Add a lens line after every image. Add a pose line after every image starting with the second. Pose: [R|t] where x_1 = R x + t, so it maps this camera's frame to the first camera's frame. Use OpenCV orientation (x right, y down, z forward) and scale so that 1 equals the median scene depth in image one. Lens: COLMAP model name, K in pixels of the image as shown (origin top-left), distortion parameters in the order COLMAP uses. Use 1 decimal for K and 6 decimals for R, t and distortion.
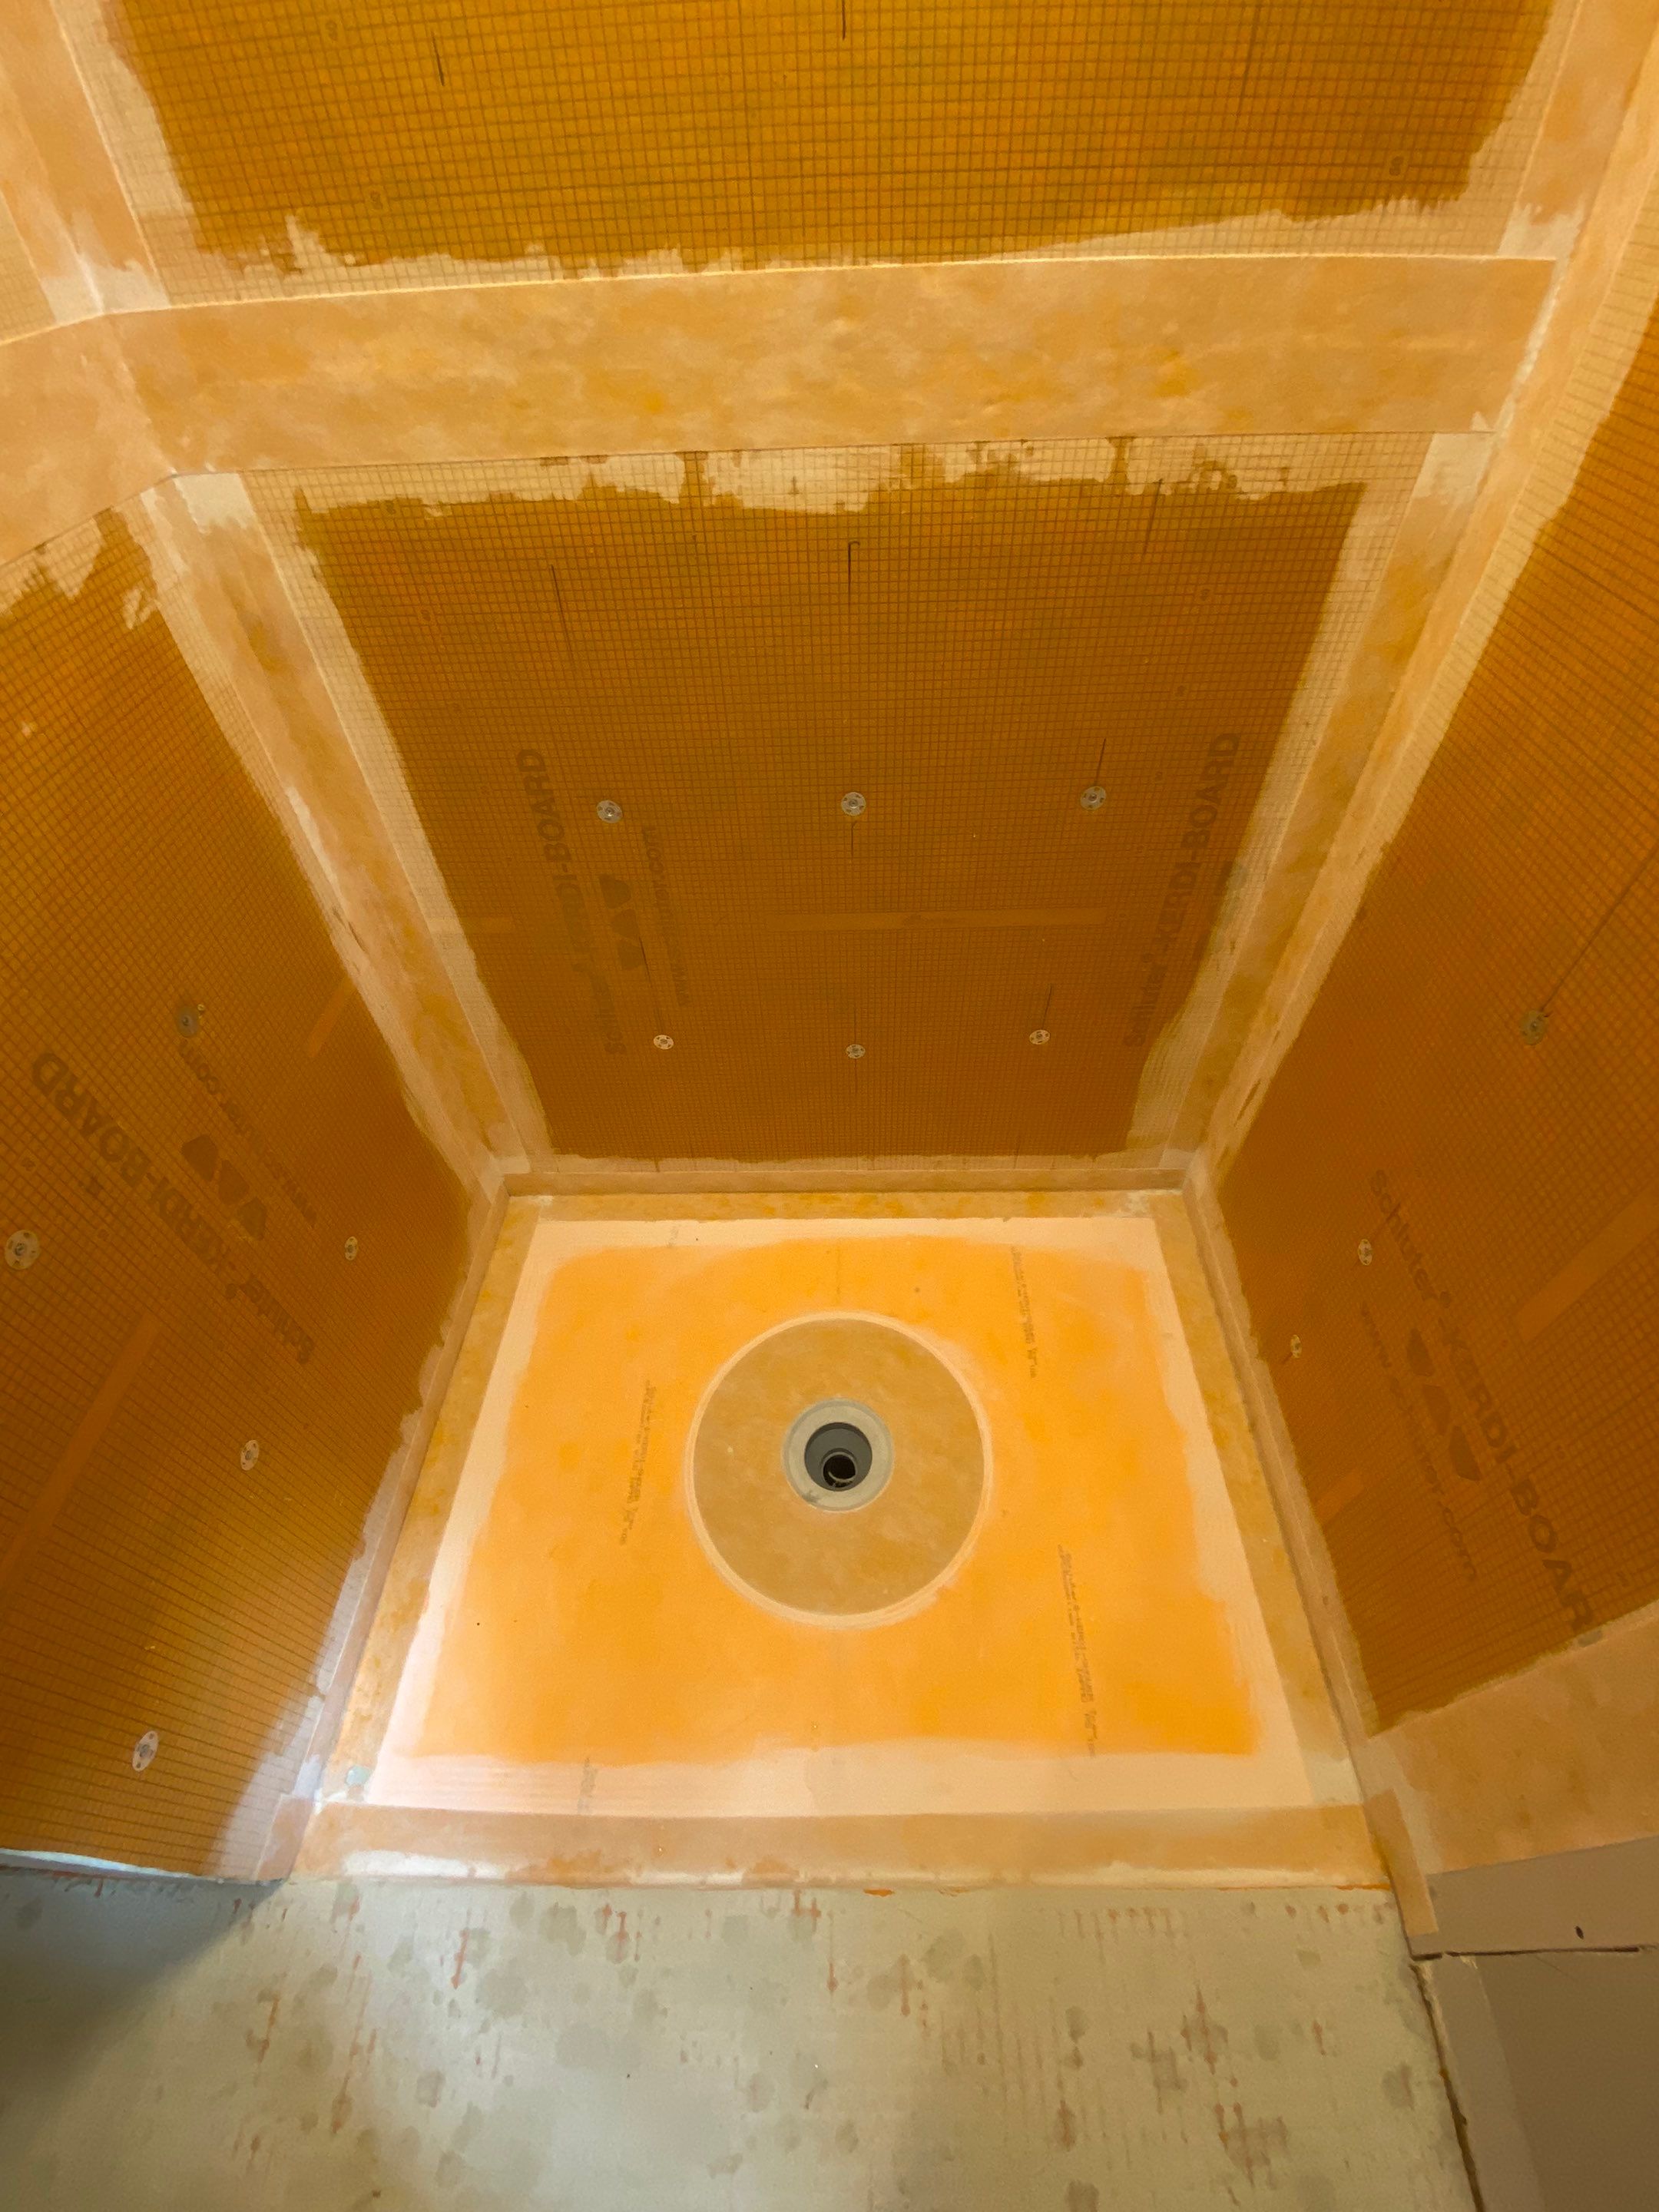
lens RADIAL K [[891.7, 0, 831.5], [0, 891.7, 1094.9], [0, 0, 1]] dist [0.023602, -0.022039]
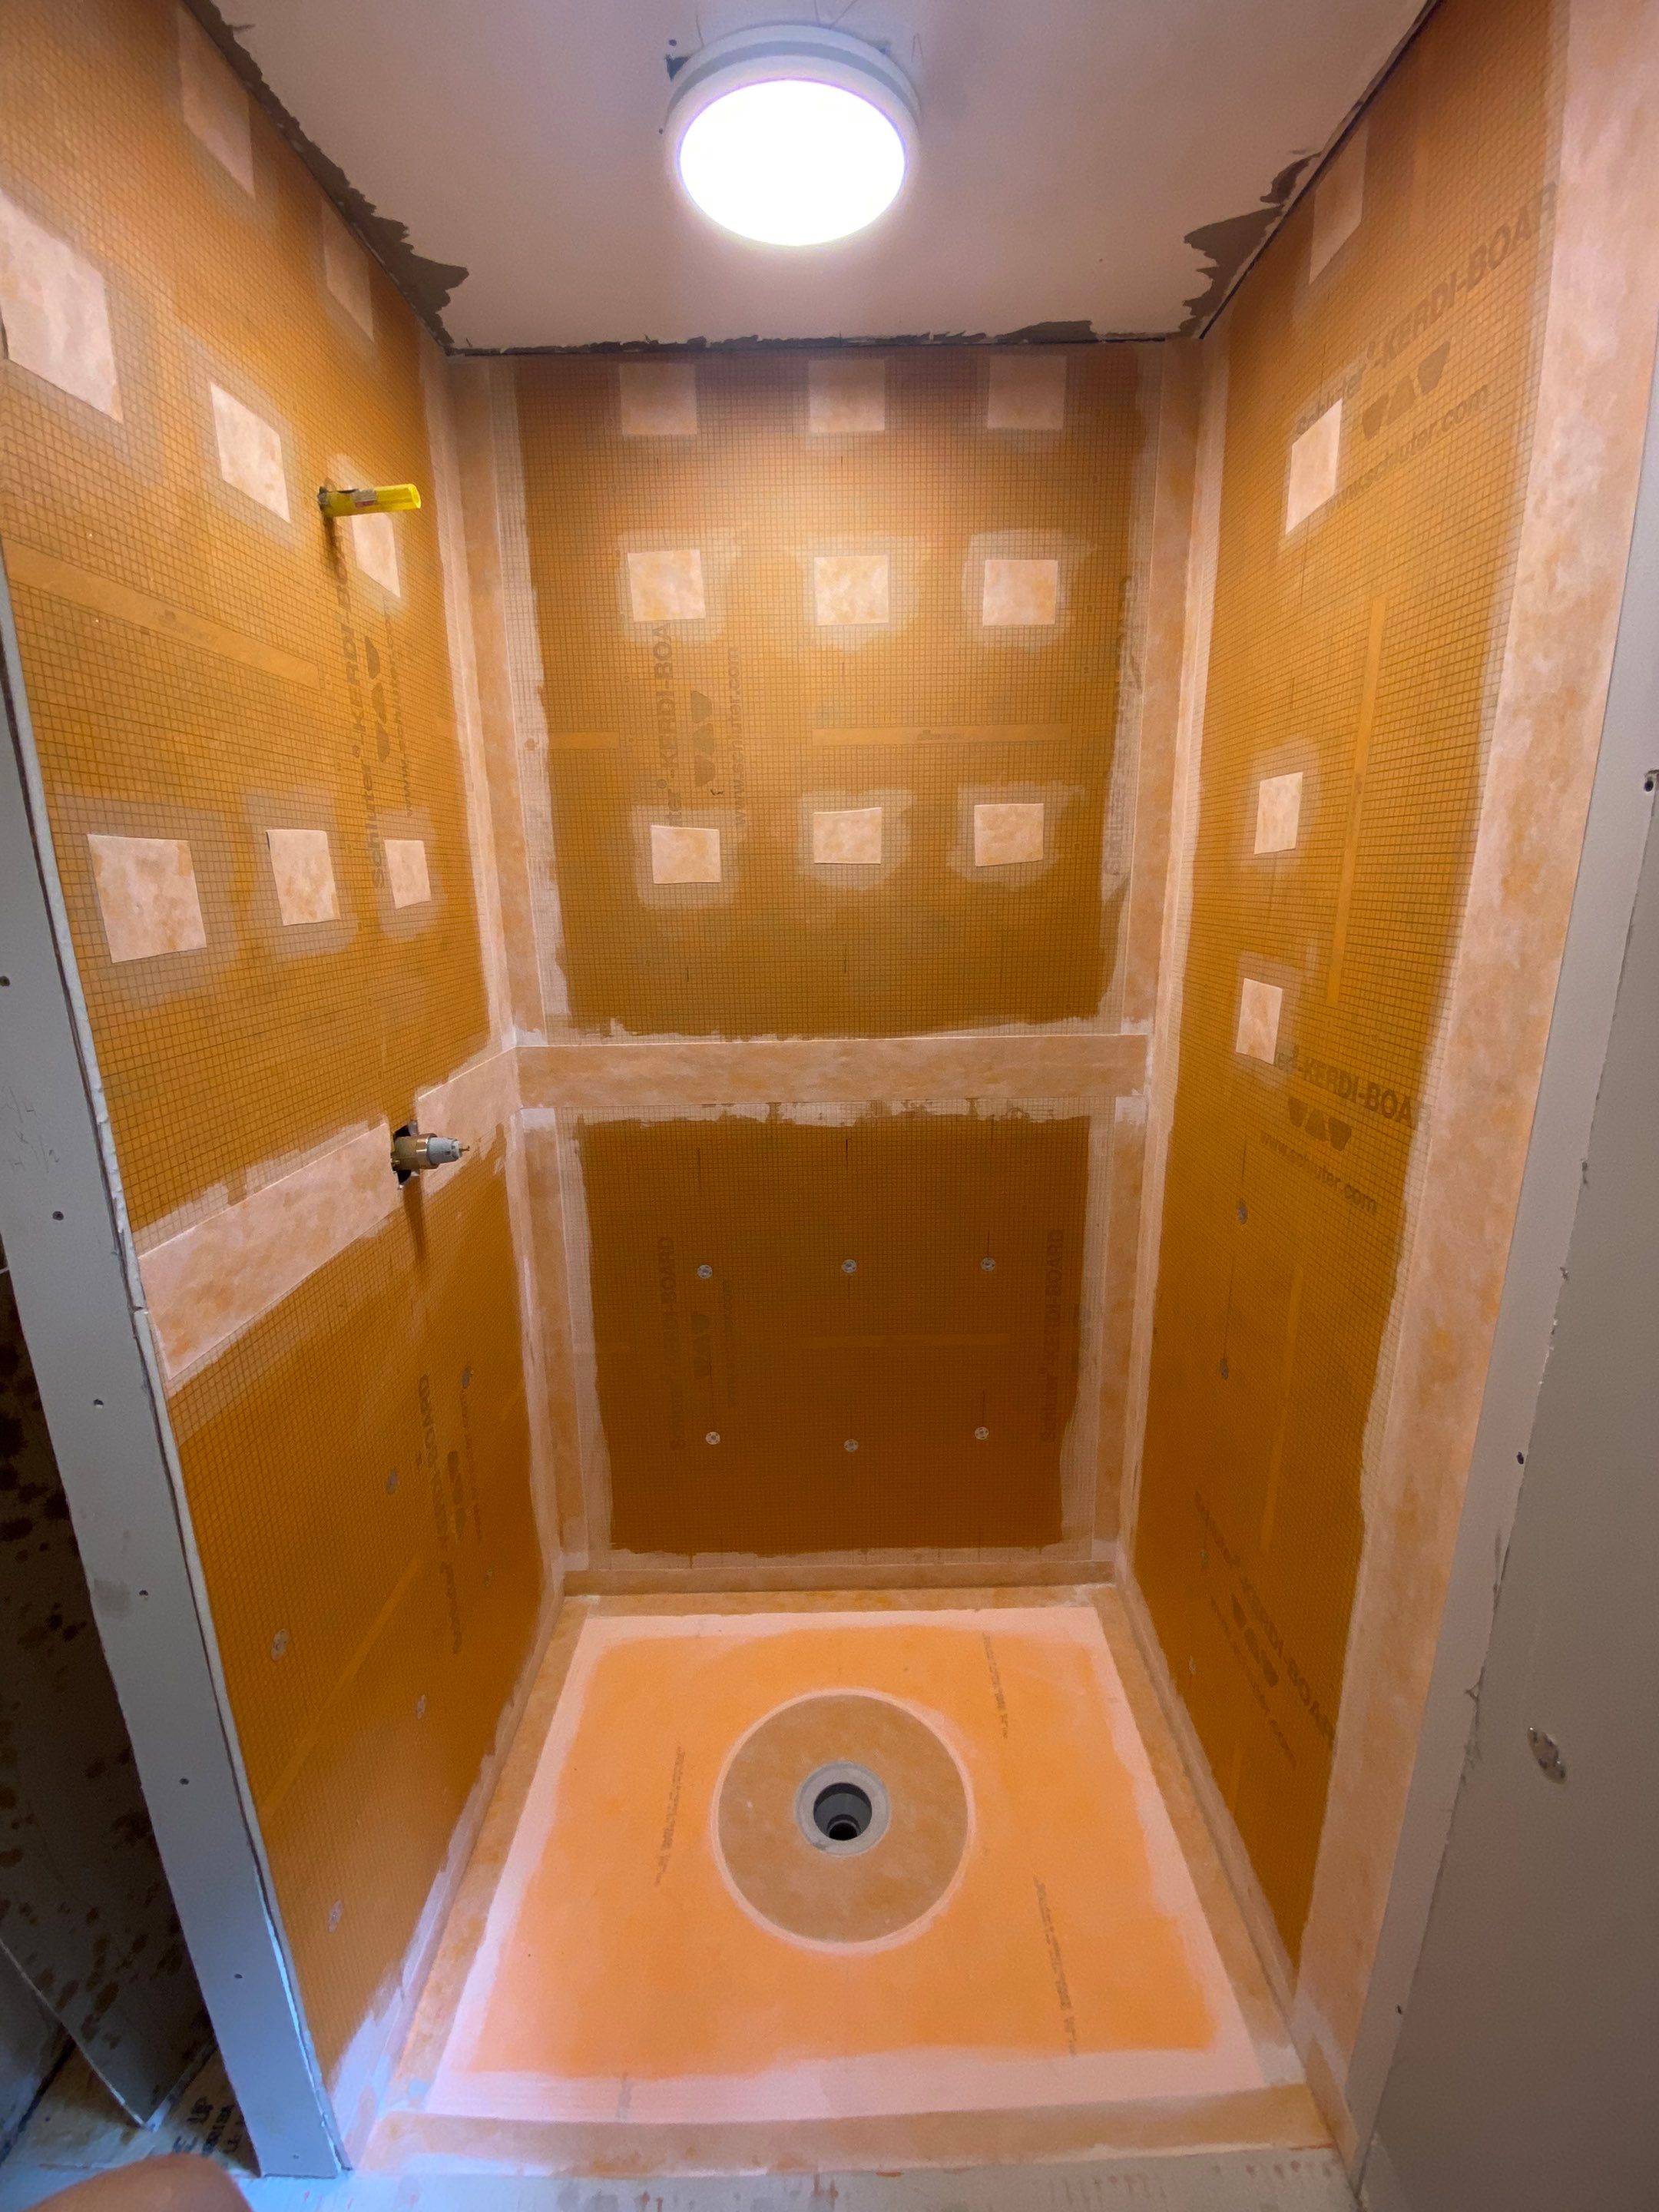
lens RADIAL K [[891.7, 0, 831.5], [0, 891.7, 1094.9], [0, 0, 1]] dist [0.023602, -0.022039]
pose [[0.999735, 0.006760, 0.022002, -0.048945], [0.006449, 0.835343, -0.549691, 0.335530], [-0.022095, 0.549687, 0.835079, -0.603864]]
